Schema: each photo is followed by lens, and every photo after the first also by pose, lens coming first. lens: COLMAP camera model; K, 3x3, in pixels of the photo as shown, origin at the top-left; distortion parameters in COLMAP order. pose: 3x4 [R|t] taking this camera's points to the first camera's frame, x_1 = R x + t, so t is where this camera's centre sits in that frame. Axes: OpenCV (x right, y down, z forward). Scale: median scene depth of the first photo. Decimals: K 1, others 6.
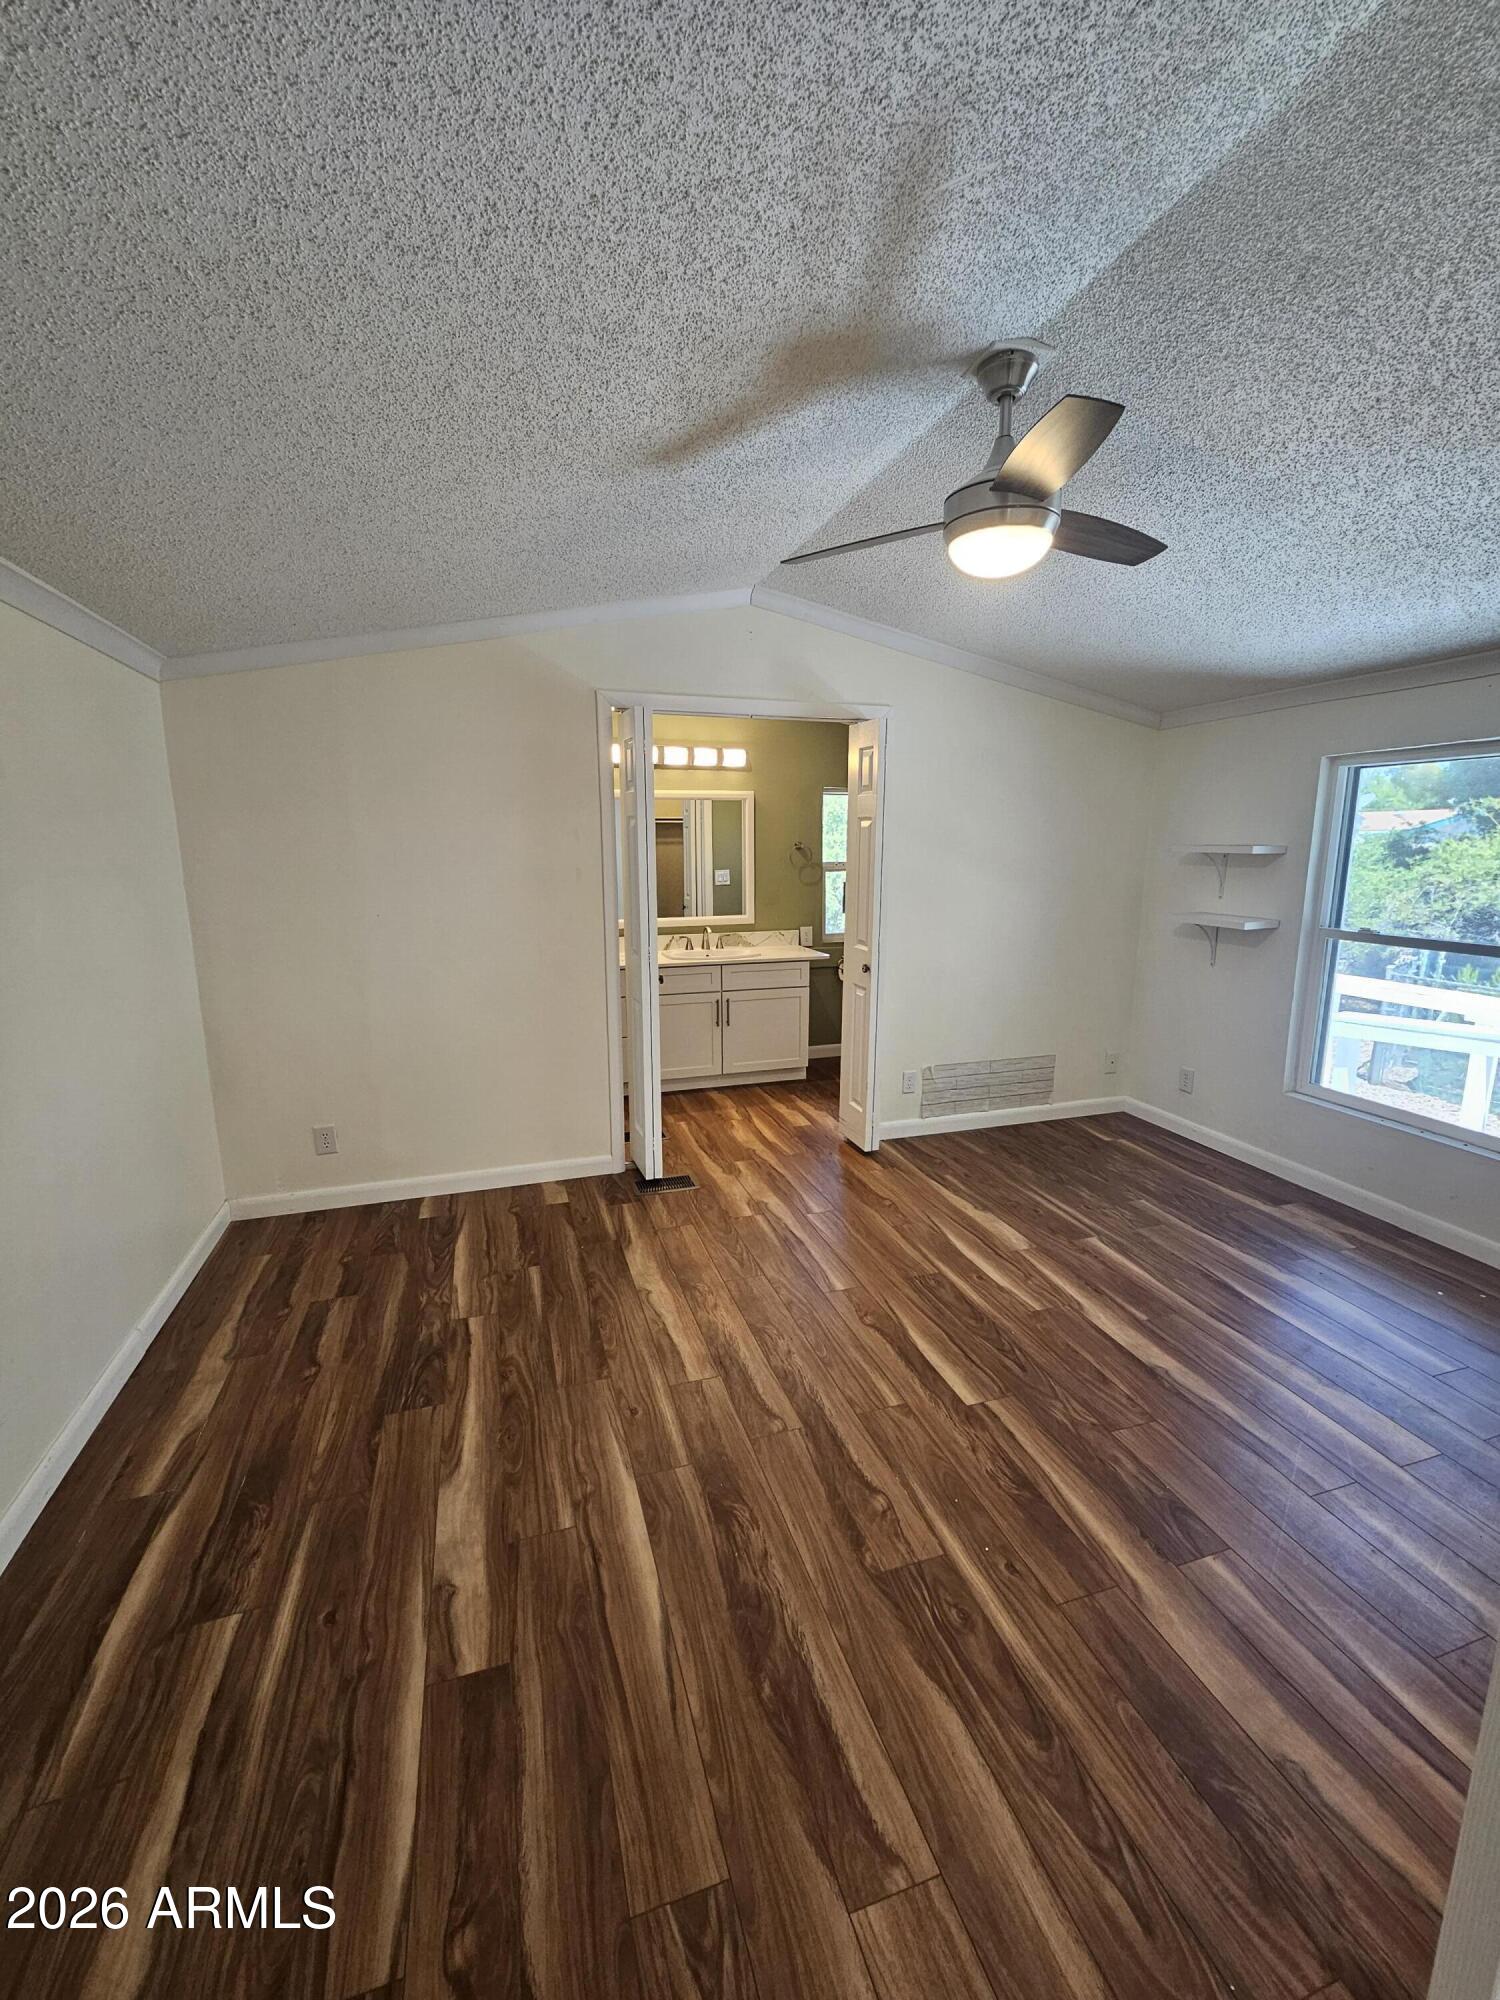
lens RADIAL K [[824.2, 0, 753.8], [0, 824.2, 995.3], [0, 0, 1]] dist [-0.000126, 0.000107]
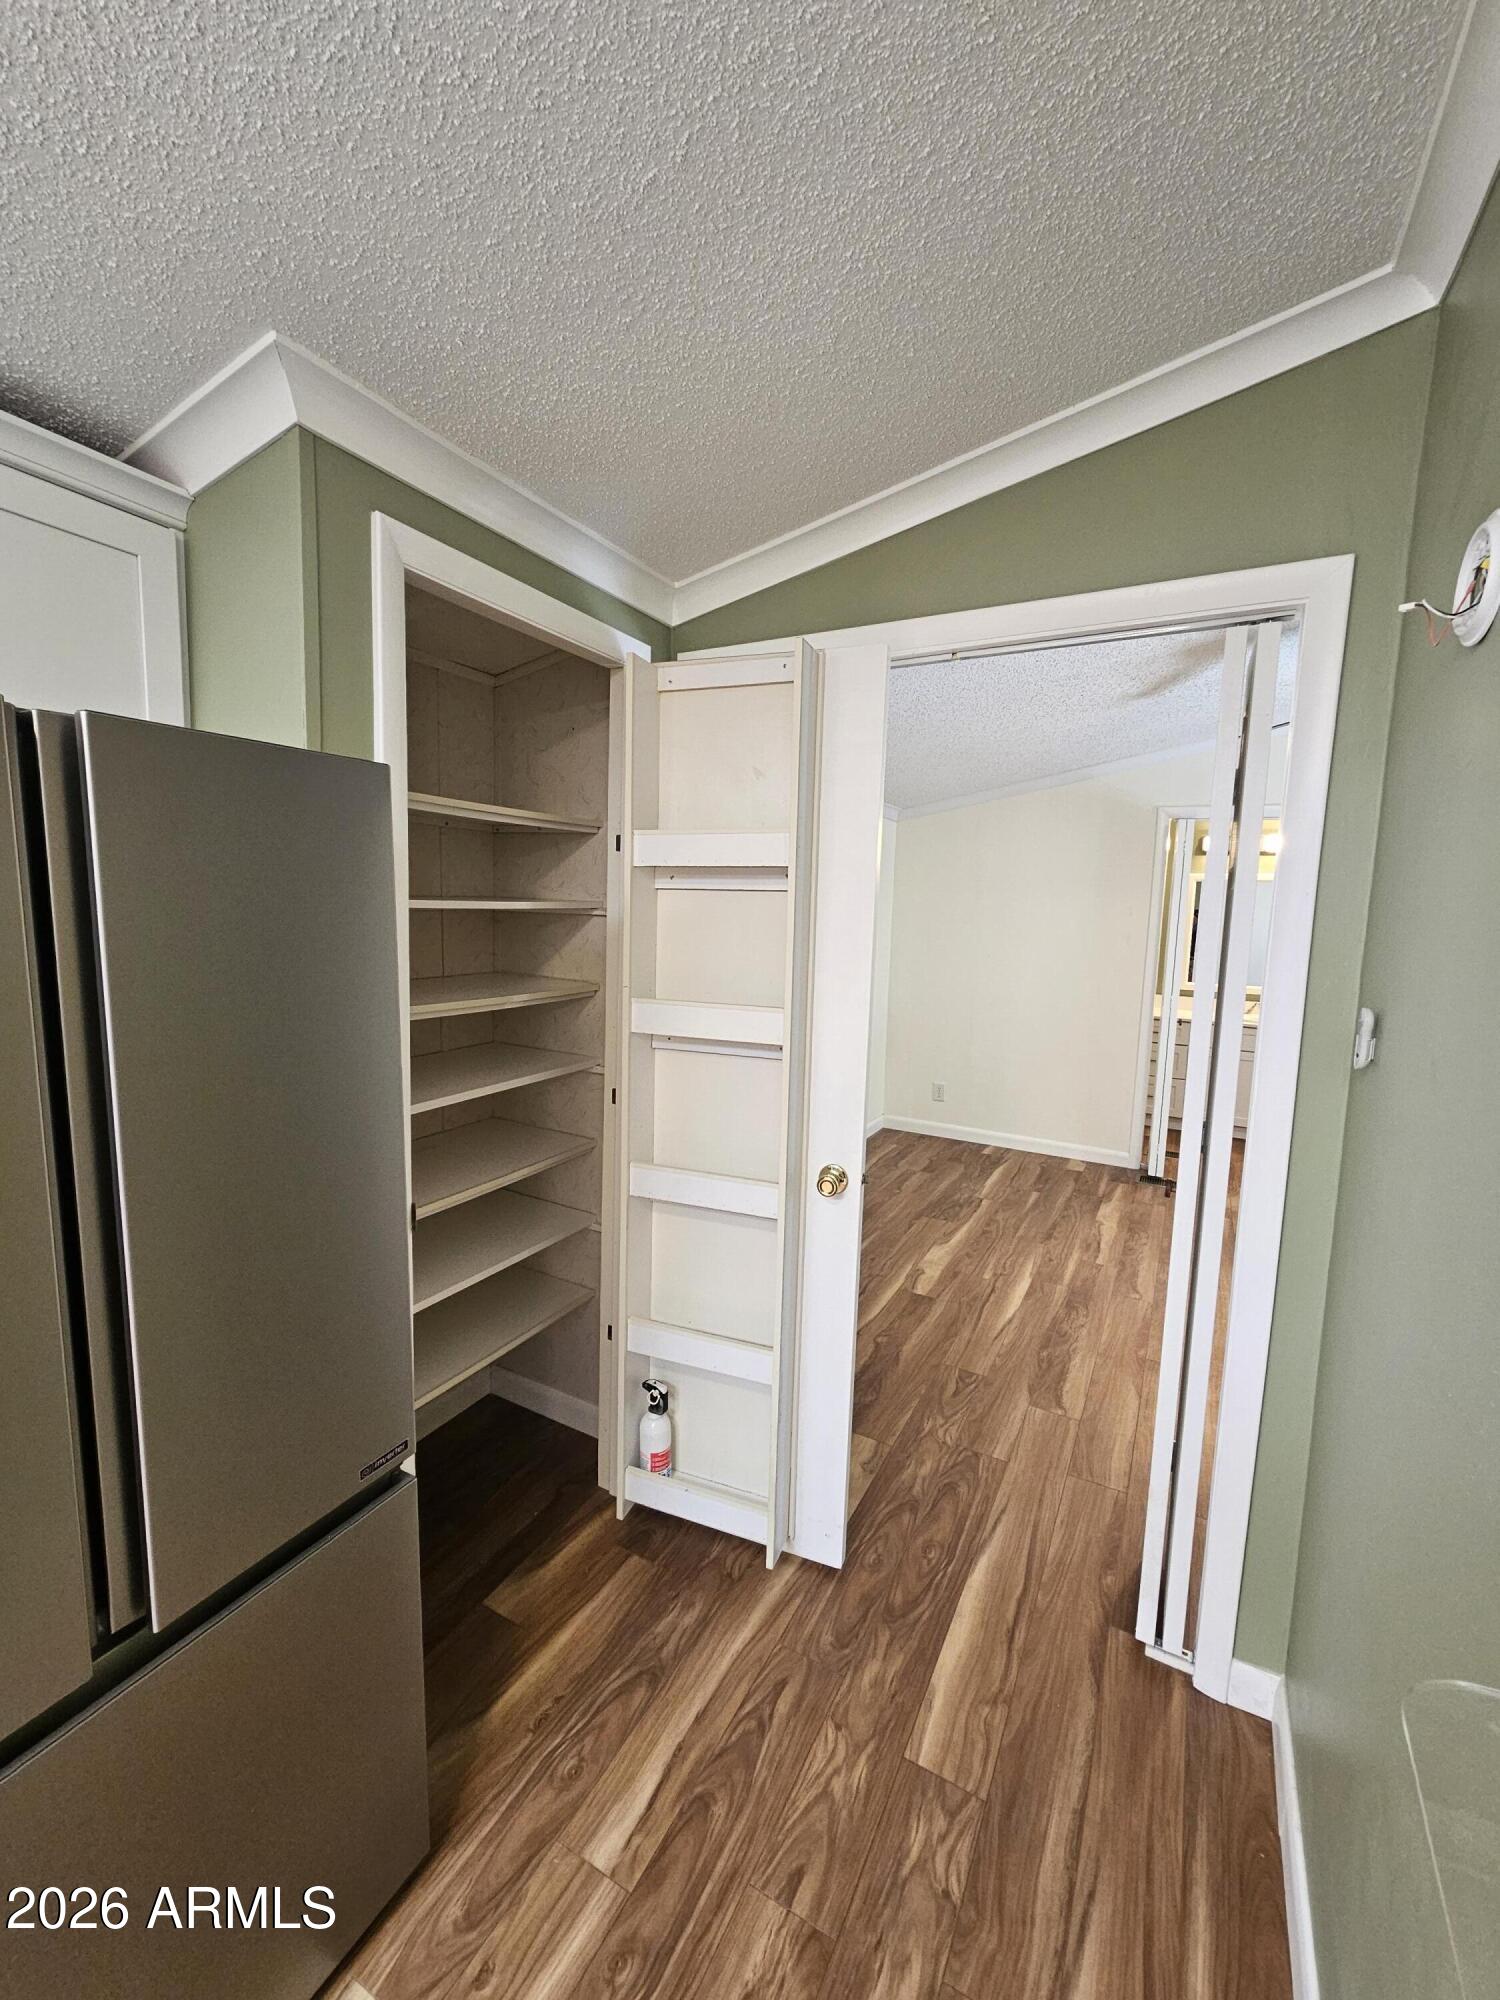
lens RADIAL K [[824.2, 0, 753.8], [0, 824.2, 995.3], [0, 0, 1]] dist [-0.000126, 0.000107]
pose [[0.688618, 0.105874, -0.717354, 0.465214], [-0.165541, 0.986112, -0.013370, 0.090237], [0.705976, 0.127958, 0.696581, -0.507816]]
